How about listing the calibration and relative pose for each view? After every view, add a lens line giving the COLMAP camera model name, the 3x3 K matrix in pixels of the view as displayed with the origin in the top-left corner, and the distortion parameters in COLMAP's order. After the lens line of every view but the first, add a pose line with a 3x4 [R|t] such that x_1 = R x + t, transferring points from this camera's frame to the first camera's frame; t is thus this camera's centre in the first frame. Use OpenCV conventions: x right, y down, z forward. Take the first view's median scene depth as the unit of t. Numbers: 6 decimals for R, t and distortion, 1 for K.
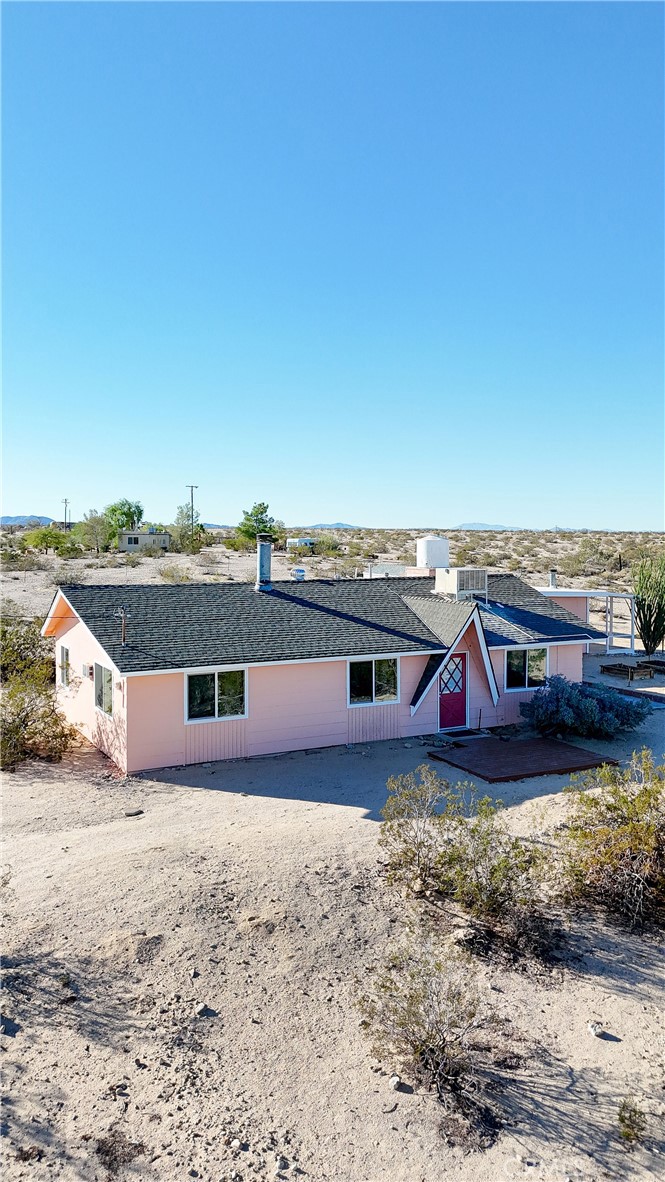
lens RADIAL K [[834.1, 0, 332.5], [0, 834.1, 591.0], [0, 0, 1]] dist [0.037917, -0.002017]
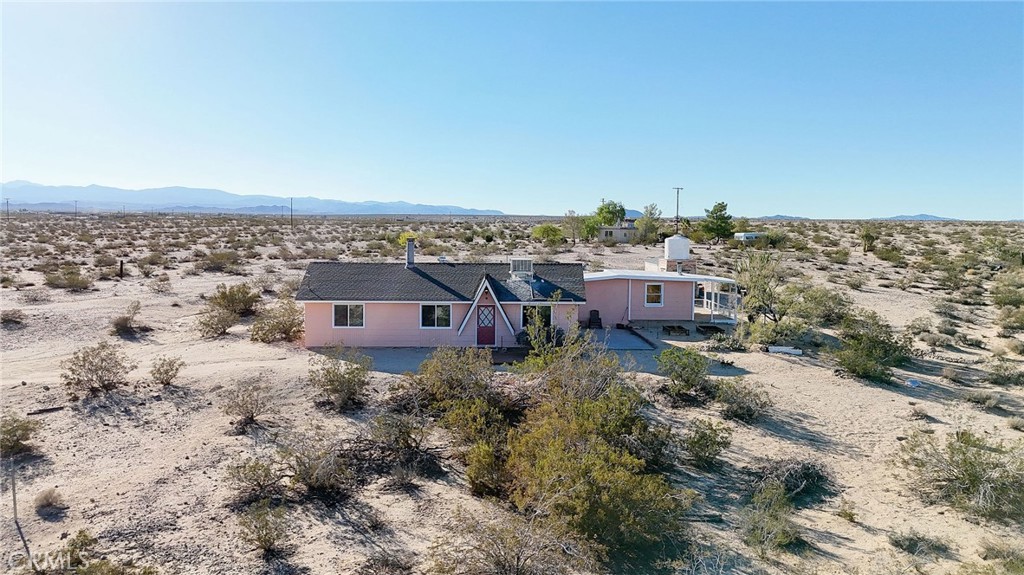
lens RADIAL K [[722.6, 0, 512.0], [0, 722.6, 287.5], [0, 0, 1]] dist [0.037917, -0.002017]
pose [[0.903445, 0.039636, -0.426867, 0.835493], [-0.032796, 0.999189, 0.023366, -0.001745], [0.427447, -0.007110, 0.904012, -0.391741]]
